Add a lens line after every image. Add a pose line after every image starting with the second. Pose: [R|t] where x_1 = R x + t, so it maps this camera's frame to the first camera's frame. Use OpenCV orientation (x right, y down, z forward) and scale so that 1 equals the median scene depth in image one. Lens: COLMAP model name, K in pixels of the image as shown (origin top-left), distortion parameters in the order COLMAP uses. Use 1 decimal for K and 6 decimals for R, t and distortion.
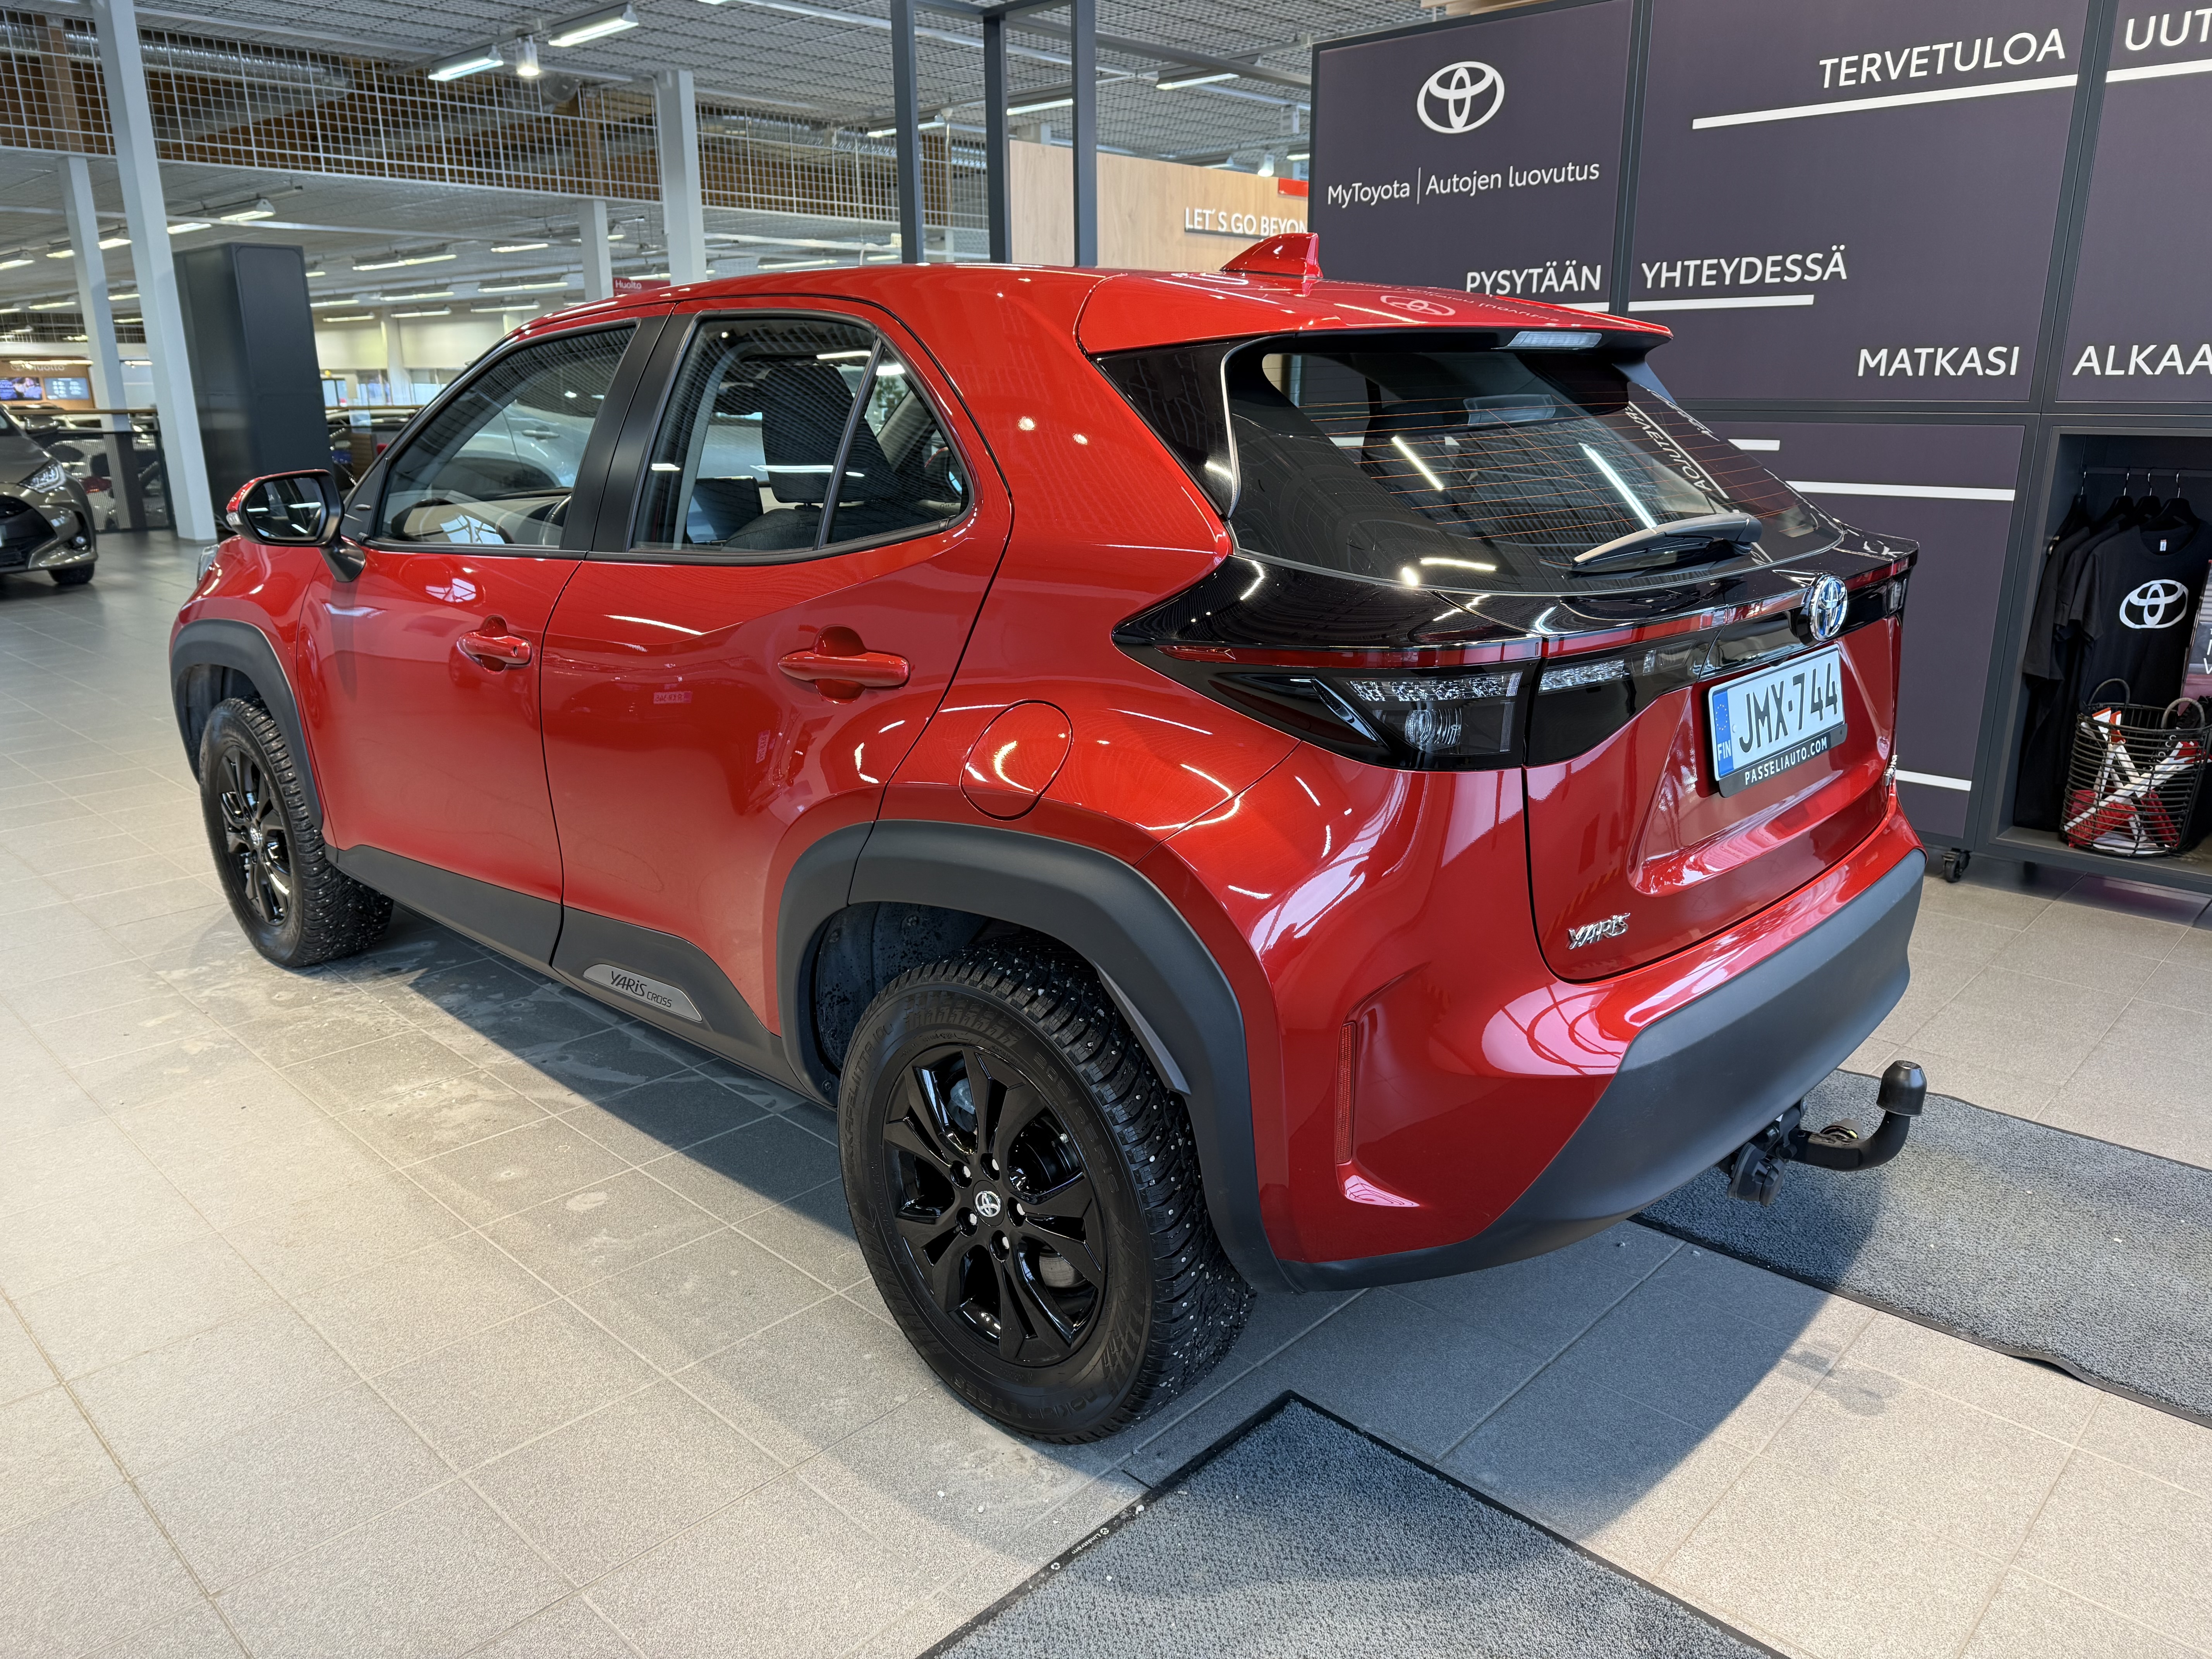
lens RADIAL K [[1561.5, 0, 1106.0], [0, 1561.5, 829.5], [0, 0, 1]] dist [-0.003293, -0.000563]
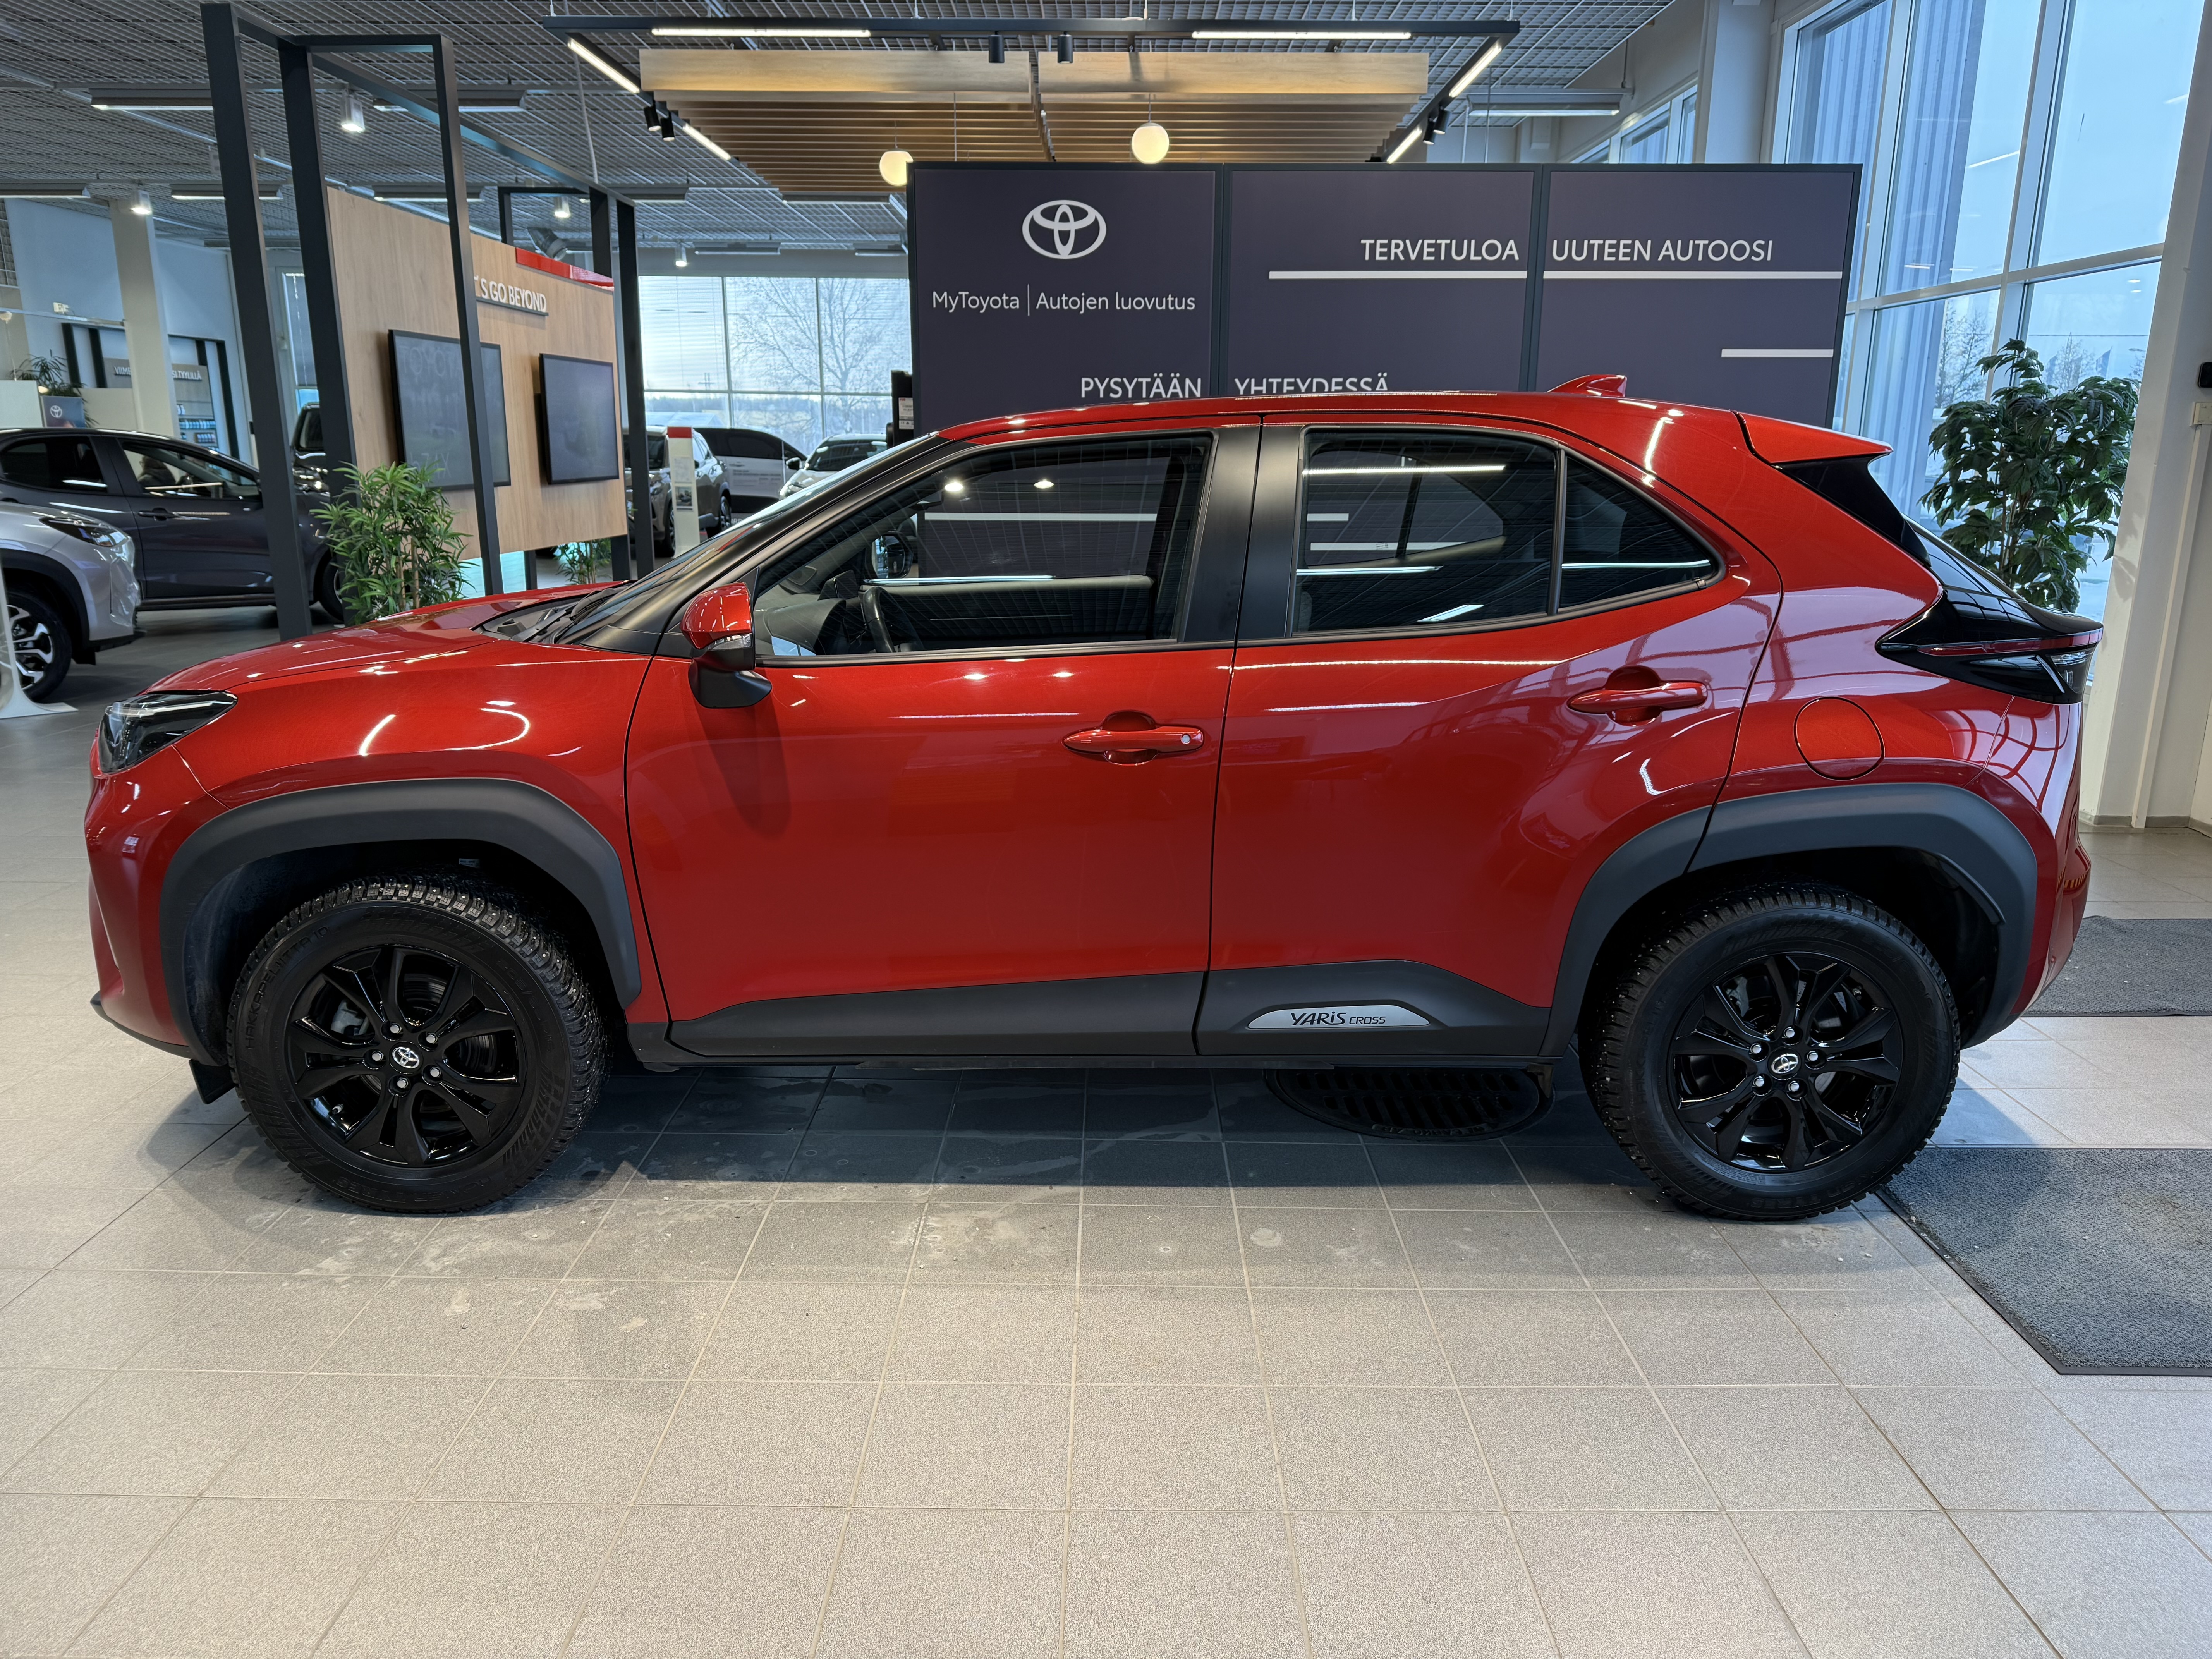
lens RADIAL K [[1545.8, 0, 1106.0], [0, 1545.8, 829.5], [0, 0, 1]] dist [0.145896, -0.297300]
pose [[0.726358, -0.154412, 0.669747, -0.679098], [0.181478, 0.982943, 0.029803, -0.056331], [-0.662925, 0.099896, 0.741991, 0.154781]]
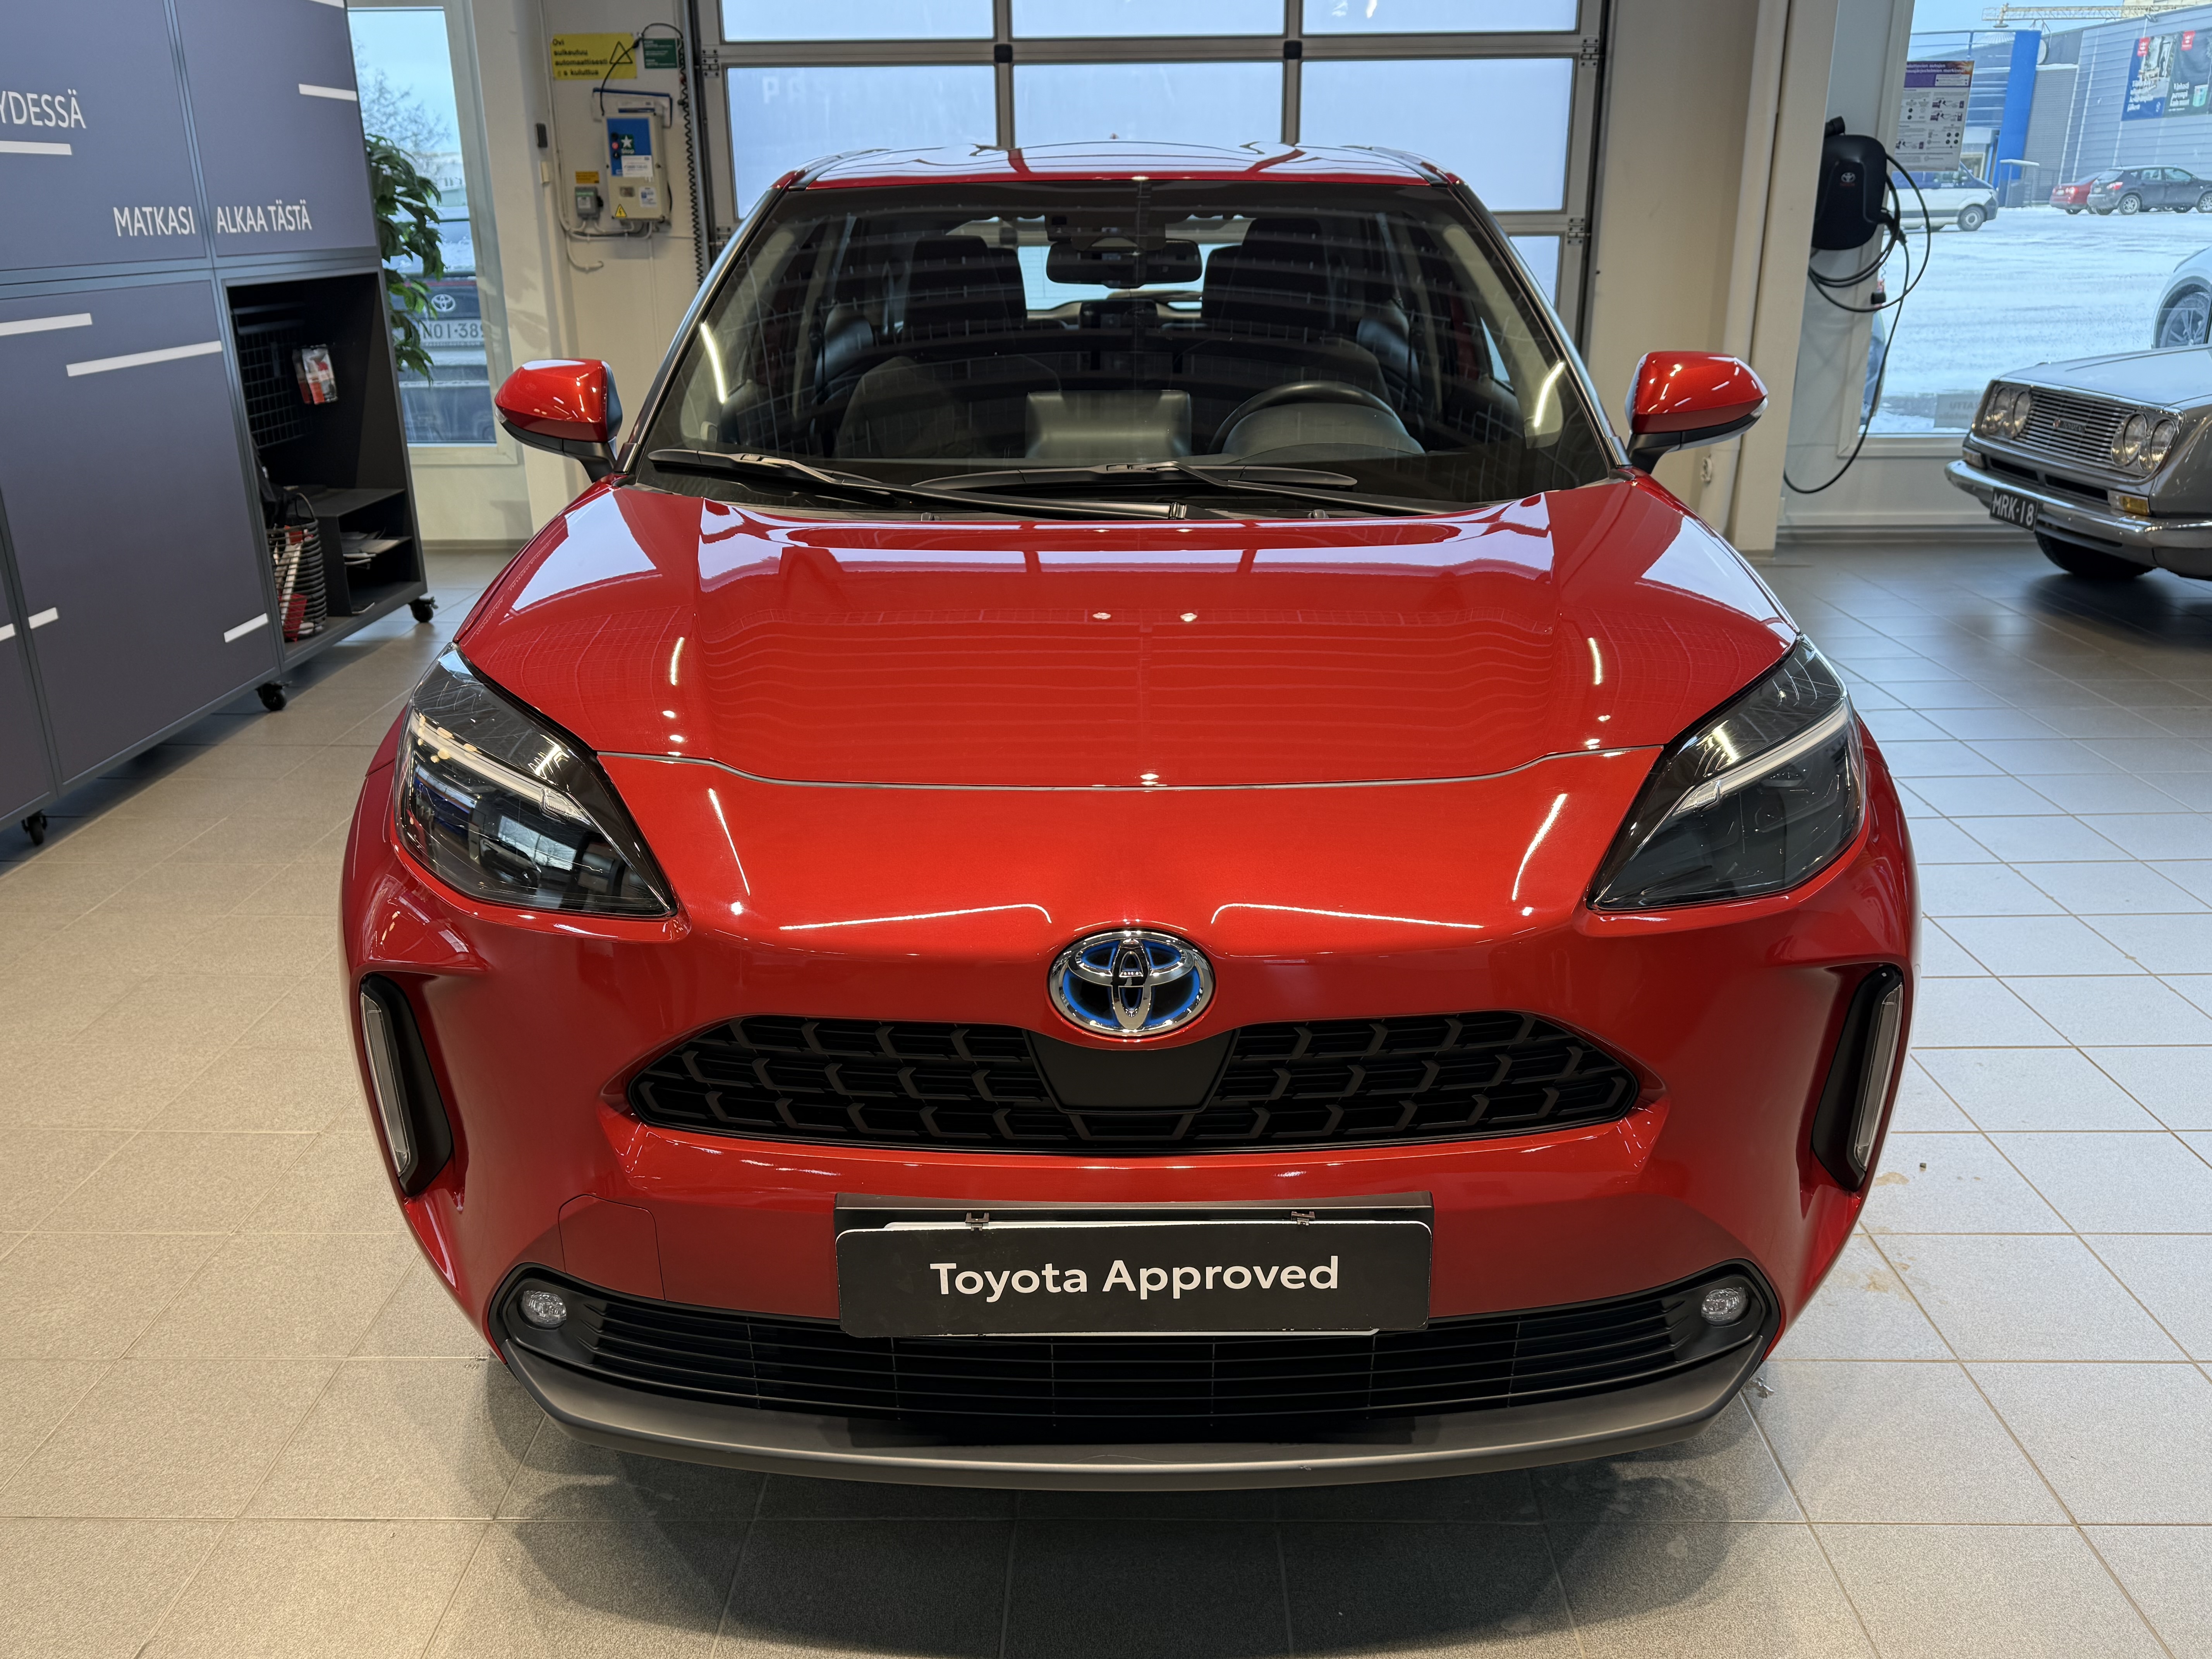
lens RADIAL K [[1768.5, 0, 1106.0], [0, 1768.5, 829.5], [0, 0, 1]] dist [-0.016459, -0.001030]
pose [[-0.677084, -0.237710, 0.696456, -0.694558], [0.210755, 0.844116, 0.493001, -0.367434], [-0.705081, 0.480584, -0.521439, 1.244206]]
